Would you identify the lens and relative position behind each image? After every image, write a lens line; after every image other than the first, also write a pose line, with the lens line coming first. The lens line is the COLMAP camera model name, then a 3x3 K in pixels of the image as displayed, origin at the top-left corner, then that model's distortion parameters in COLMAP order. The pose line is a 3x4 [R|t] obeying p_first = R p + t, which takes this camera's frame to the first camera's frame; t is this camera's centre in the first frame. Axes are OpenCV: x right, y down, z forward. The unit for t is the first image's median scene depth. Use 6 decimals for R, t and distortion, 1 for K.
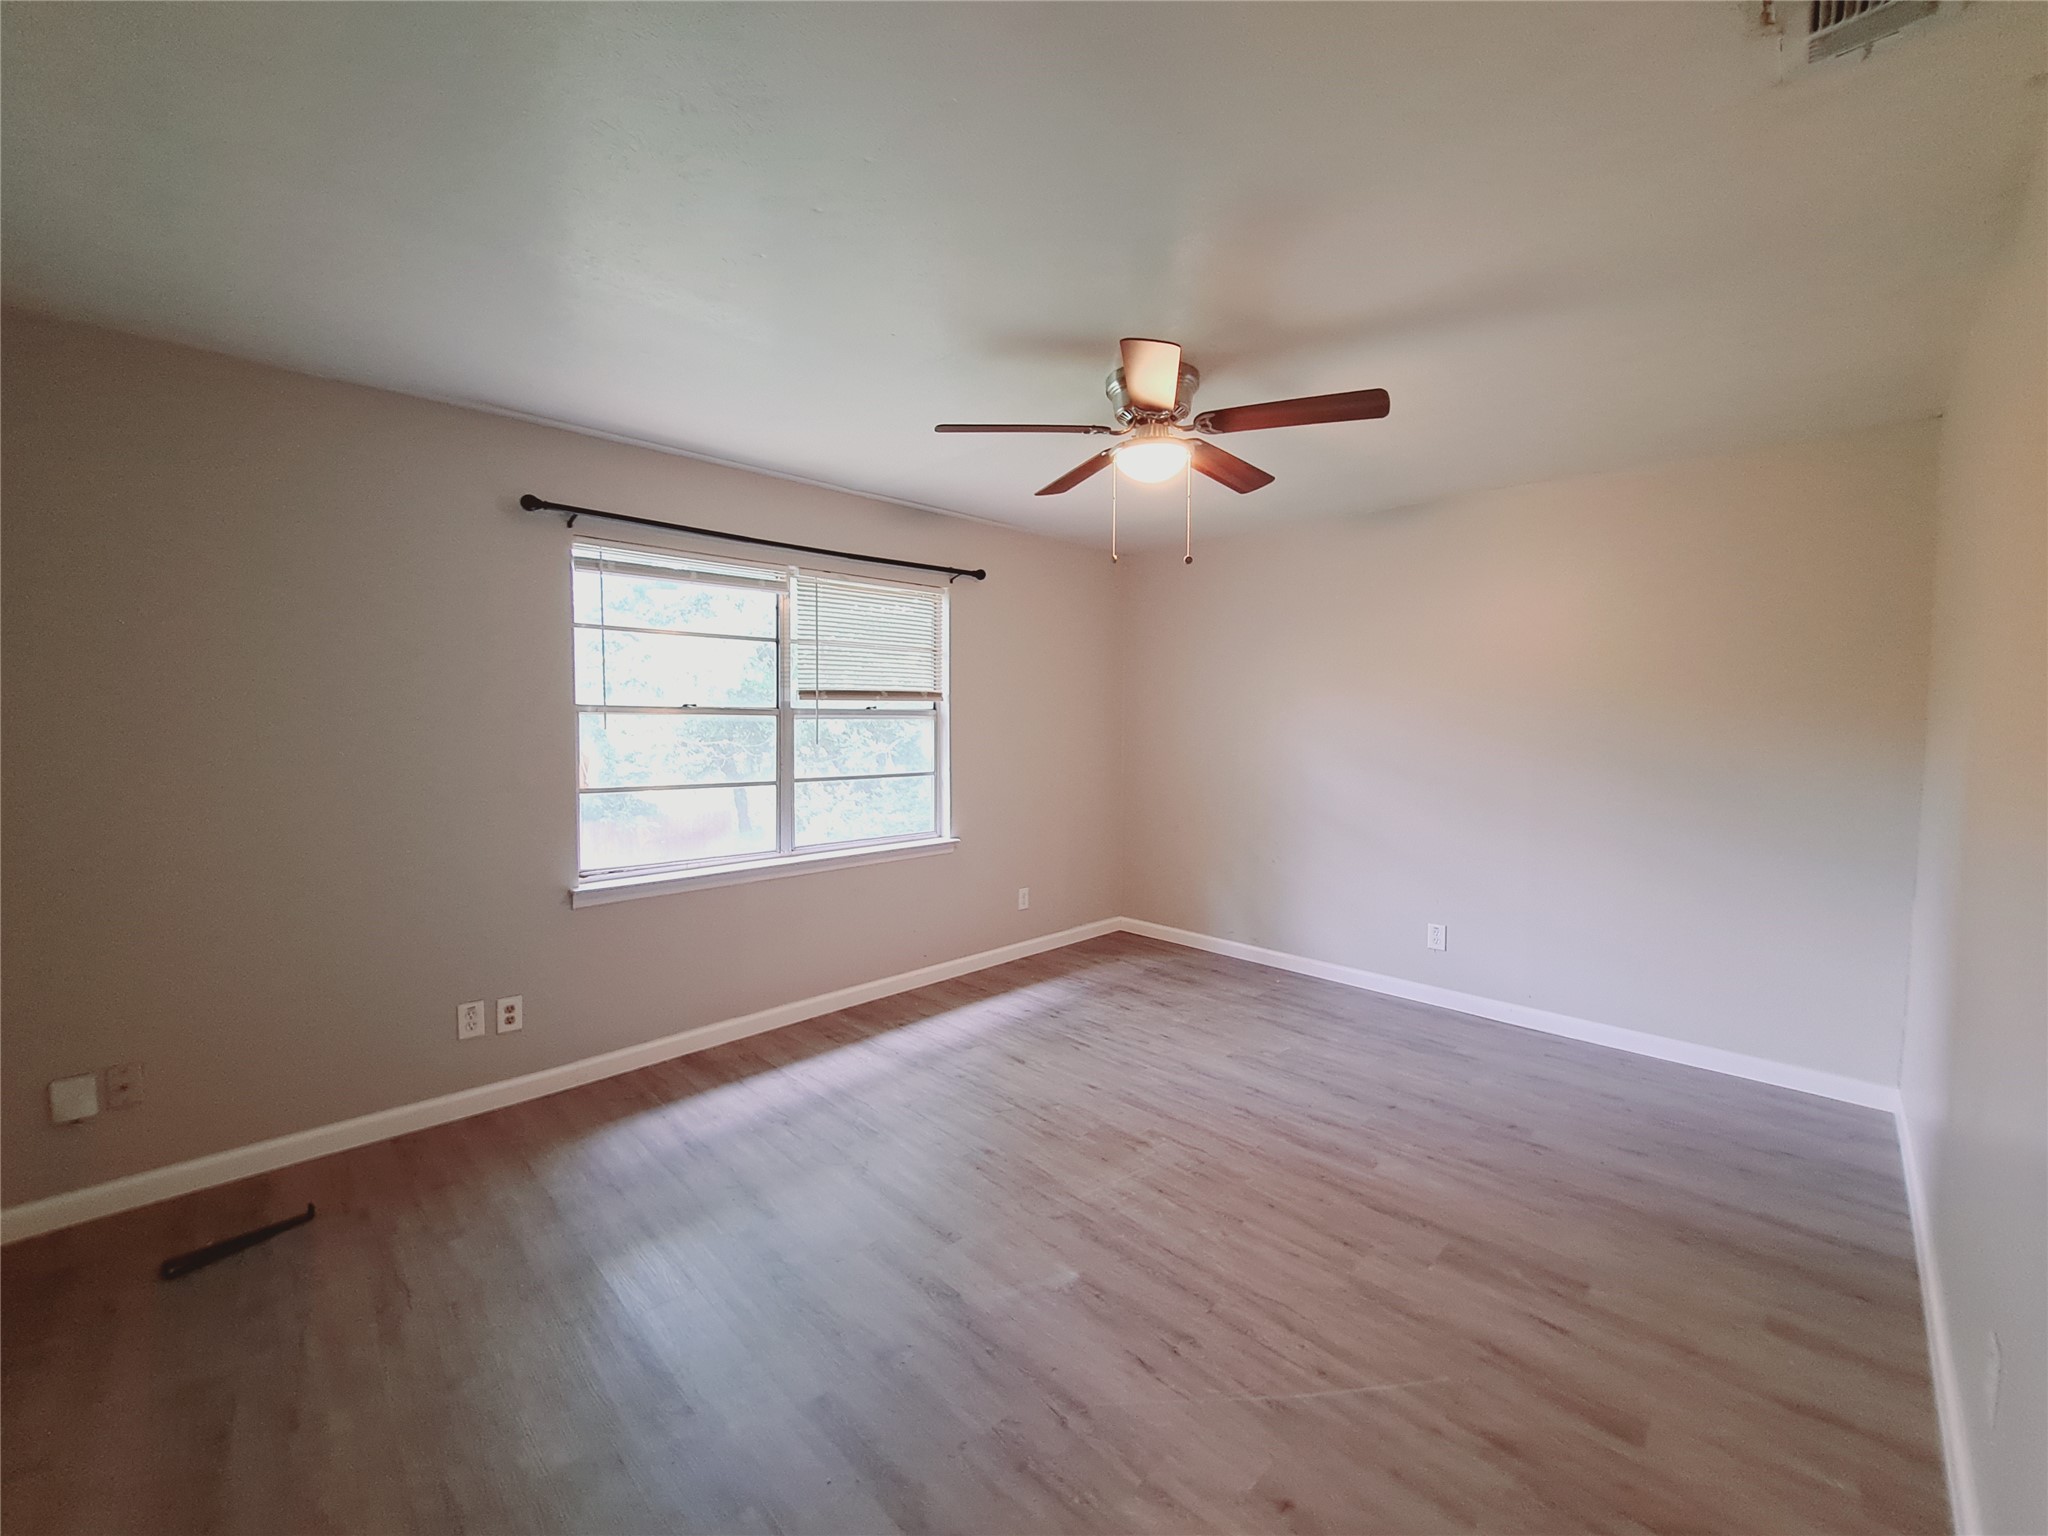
lens RADIAL K [[819.1, 0, 1005.4], [0, 819.1, 756.2], [0, 0, 1]] dist [-0.015026, -0.000903]
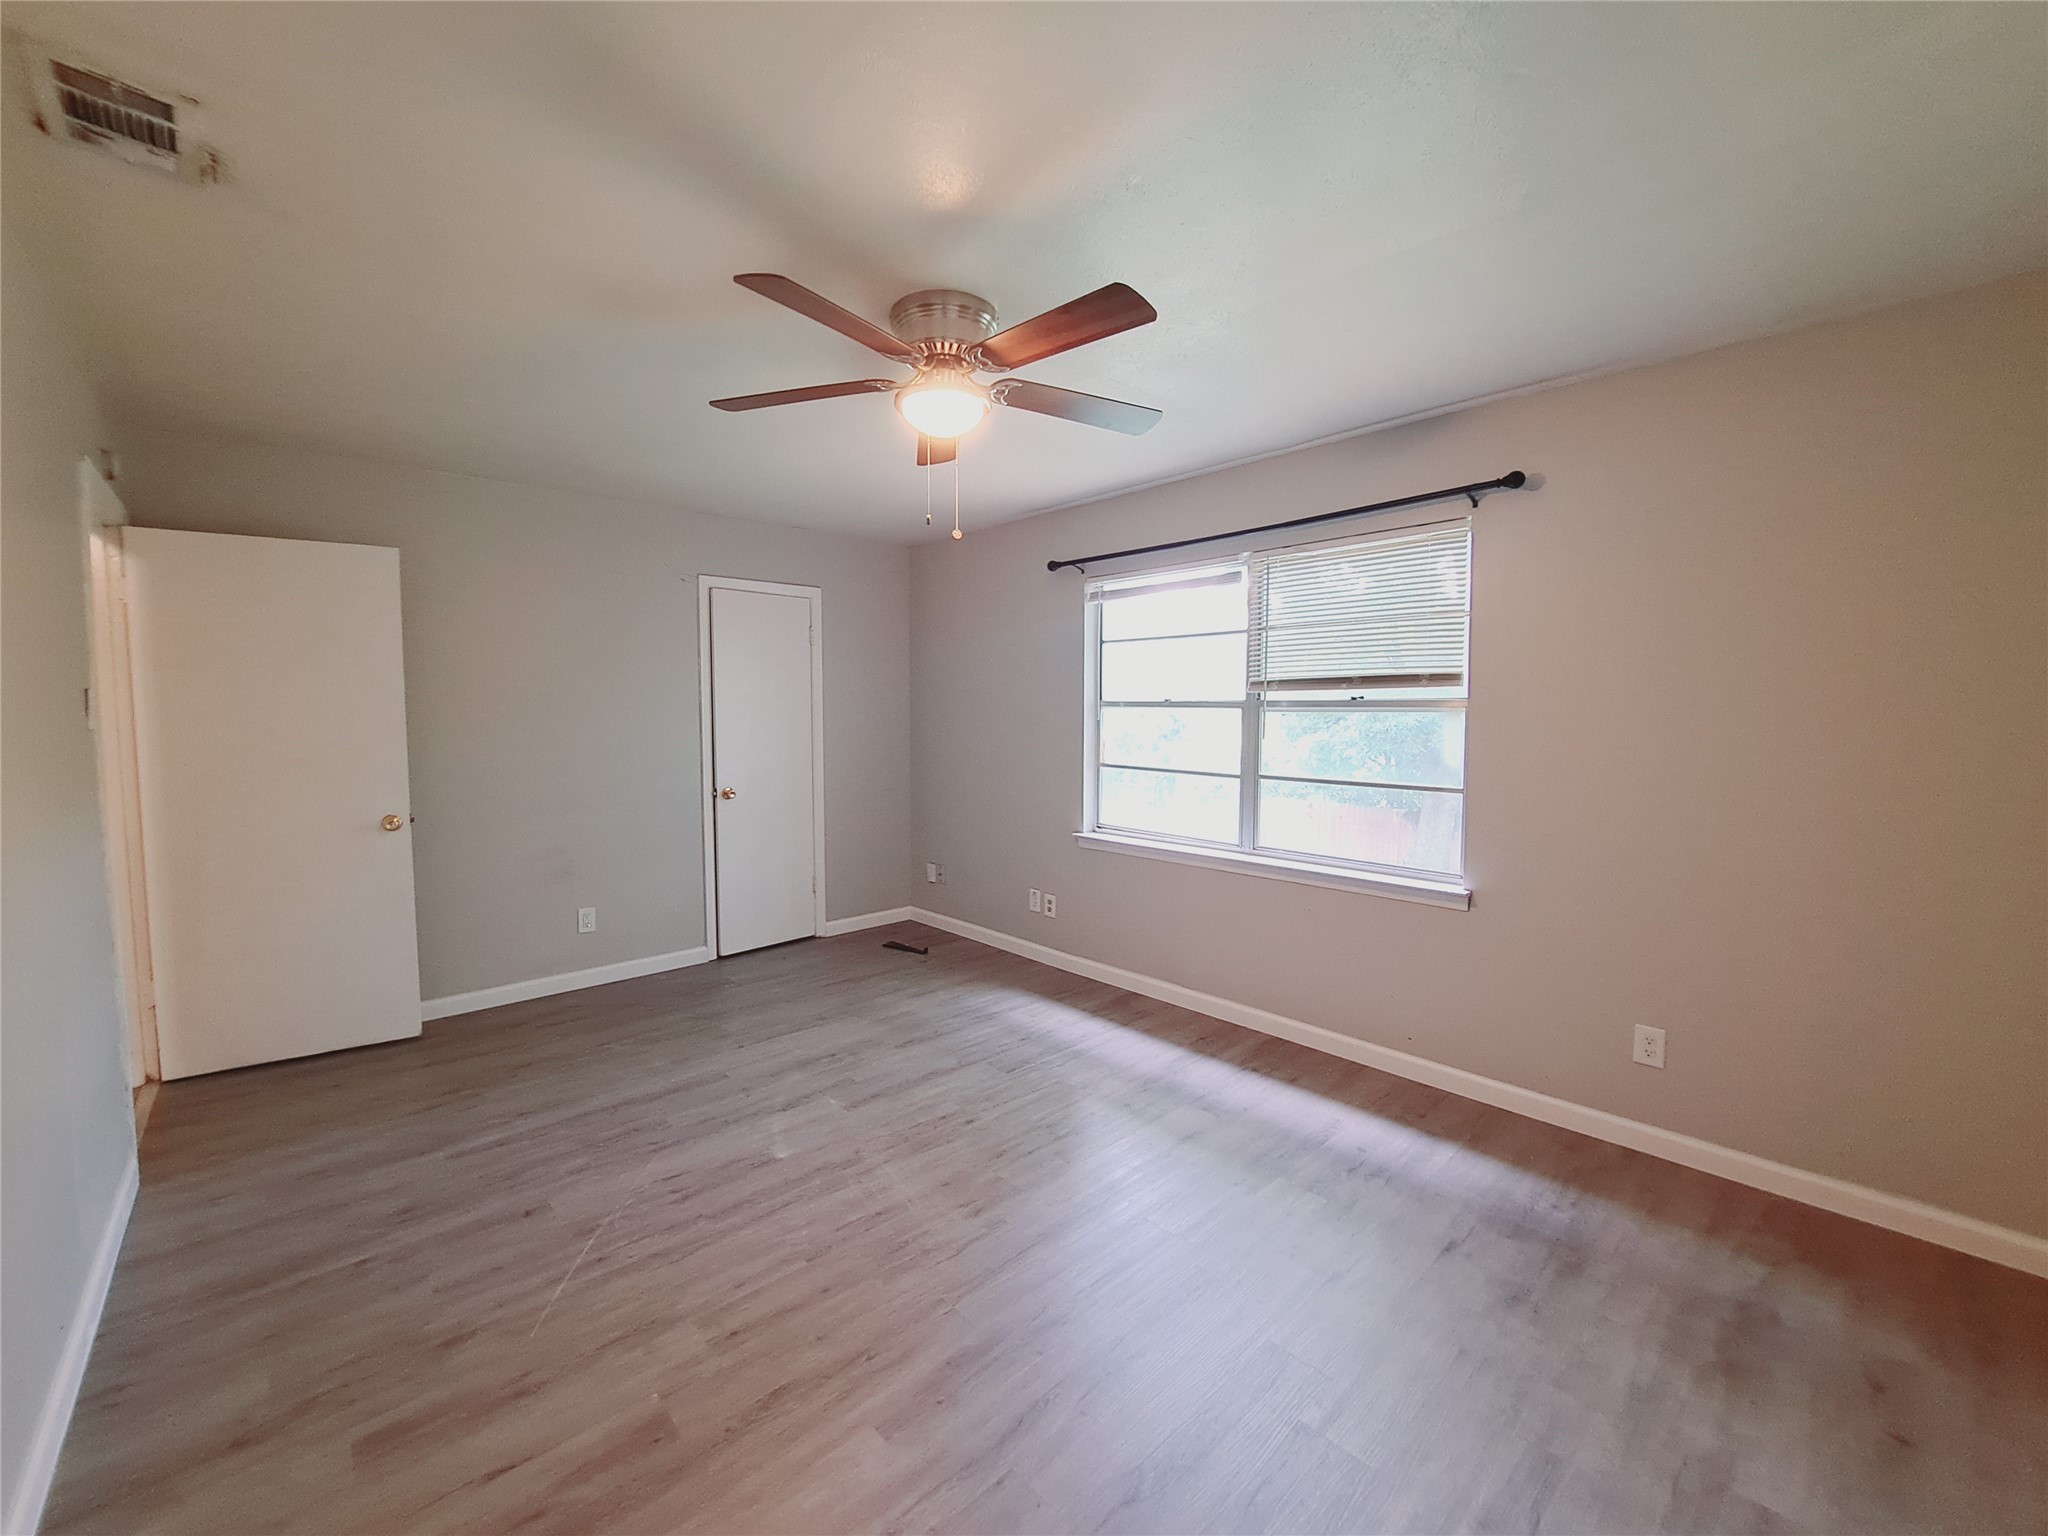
lens RADIAL K [[819.1, 0, 1005.4], [0, 819.1, 756.2], [0, 0, 1]] dist [-0.015026, -0.000903]
pose [[-0.031626, 0.055298, -0.997969, 0.751677], [-0.045951, 0.997332, 0.056719, -0.036535], [0.998443, 0.047651, -0.029001, 0.787844]]
